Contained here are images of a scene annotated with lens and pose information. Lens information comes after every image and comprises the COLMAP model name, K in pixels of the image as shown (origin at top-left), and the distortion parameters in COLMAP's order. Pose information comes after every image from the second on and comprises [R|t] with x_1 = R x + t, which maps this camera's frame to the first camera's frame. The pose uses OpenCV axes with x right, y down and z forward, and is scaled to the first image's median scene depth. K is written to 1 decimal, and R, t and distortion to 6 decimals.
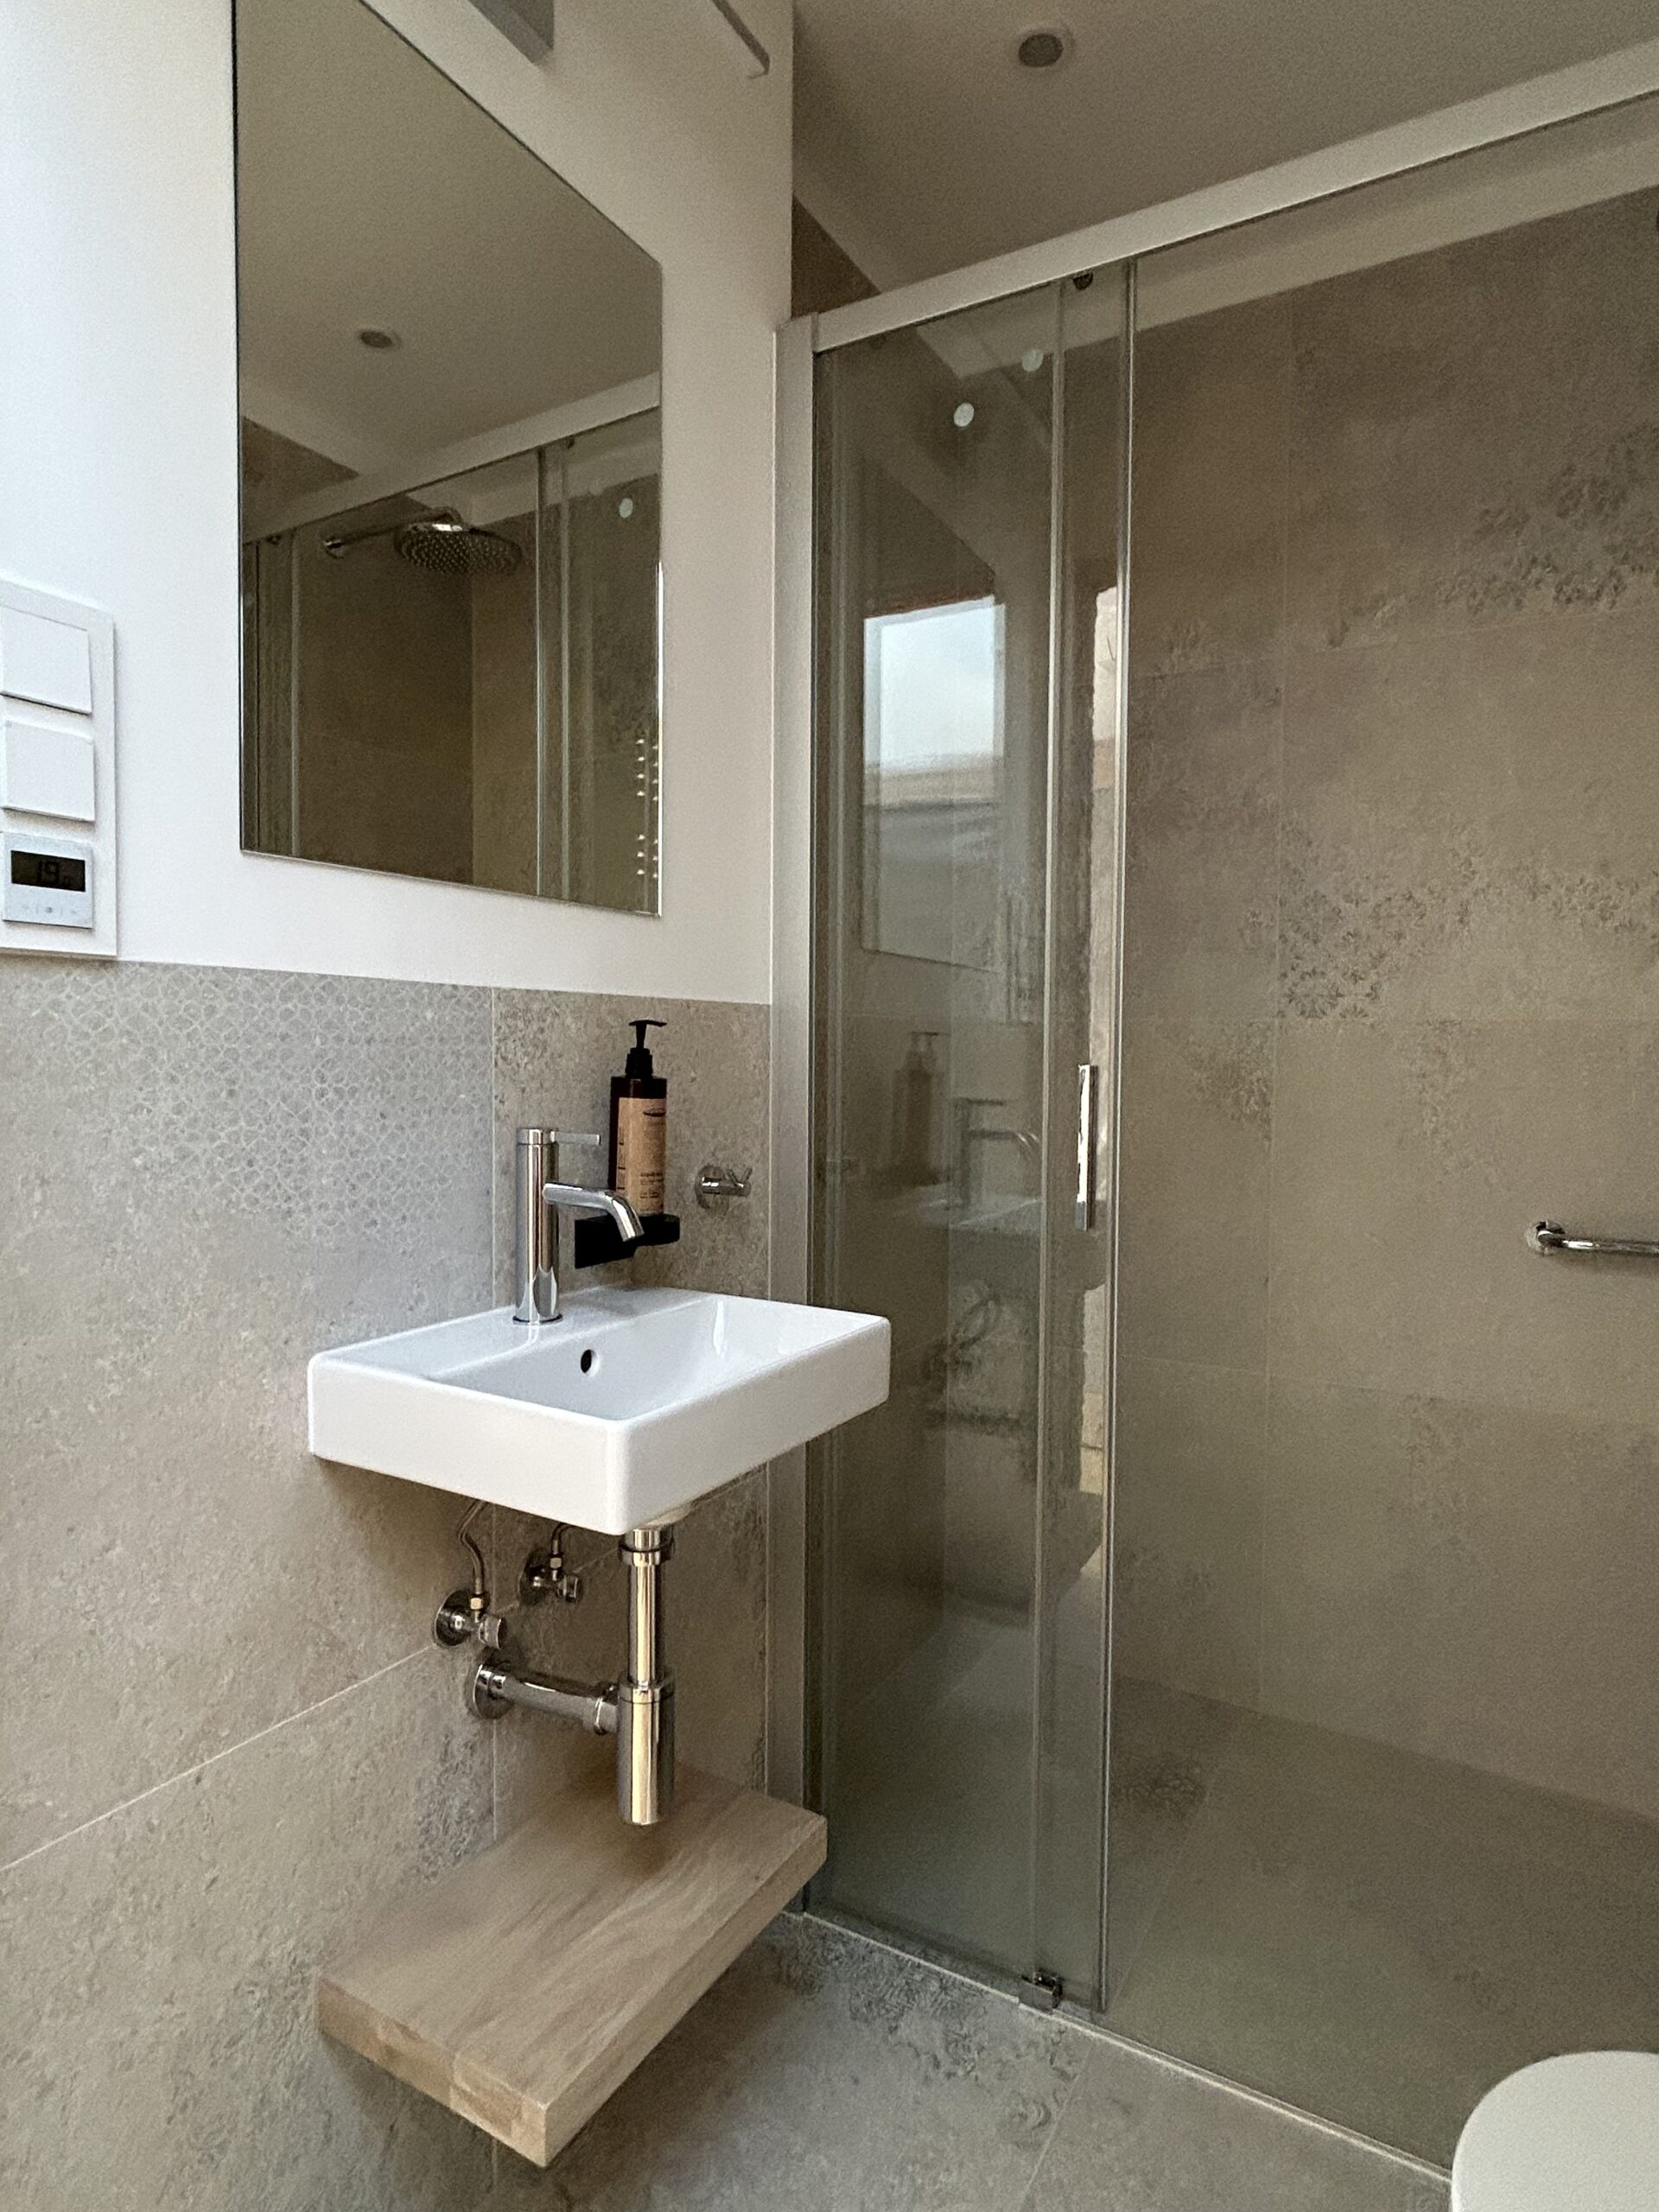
lens RADIAL K [[1233.8, 0, 835.6], [0, 1233.8, 1092.7], [0, 0, 1]] dist [0.000967, 0.001329]
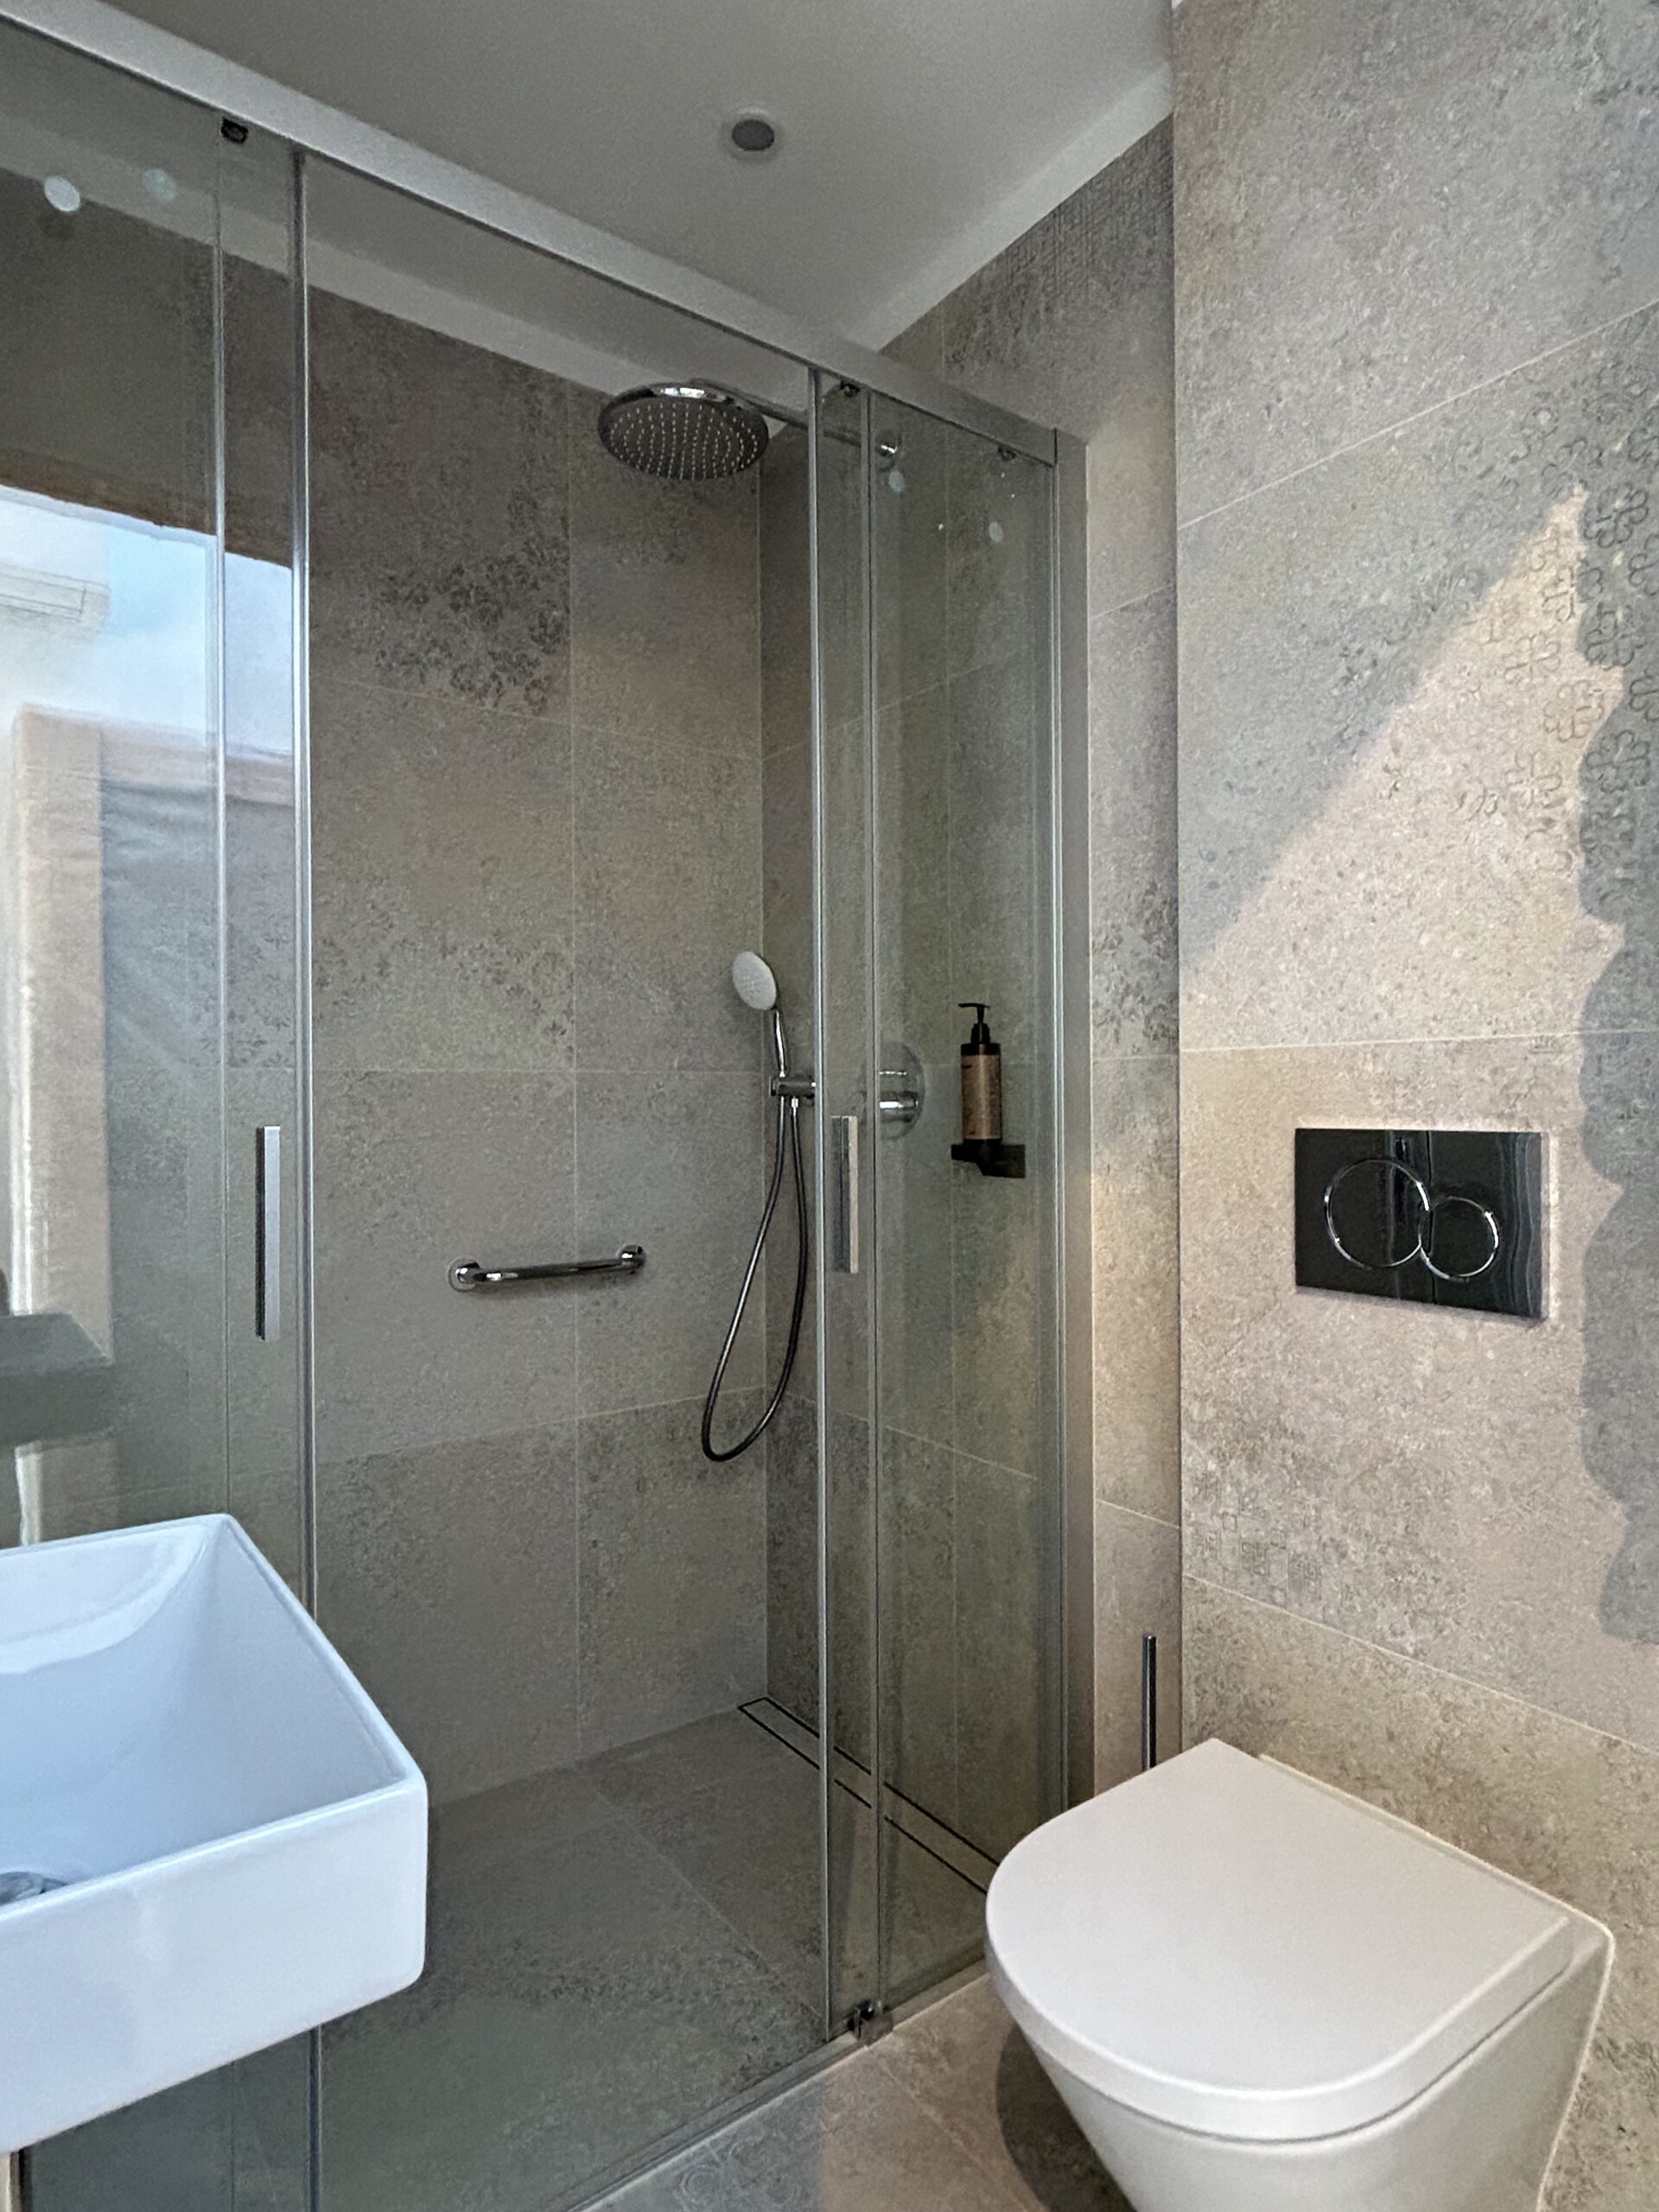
lens RADIAL K [[1237.8, 0, 833.7], [0, 1237.8, 1096.0], [0, 0, 1]] dist [0.000469, -0.000192]
pose [[0.405854, -0.010841, 0.913874, -0.276110], [0.043580, 0.999022, -0.007503, -0.015939], [-0.912898, 0.042872, 0.405929, 0.268542]]
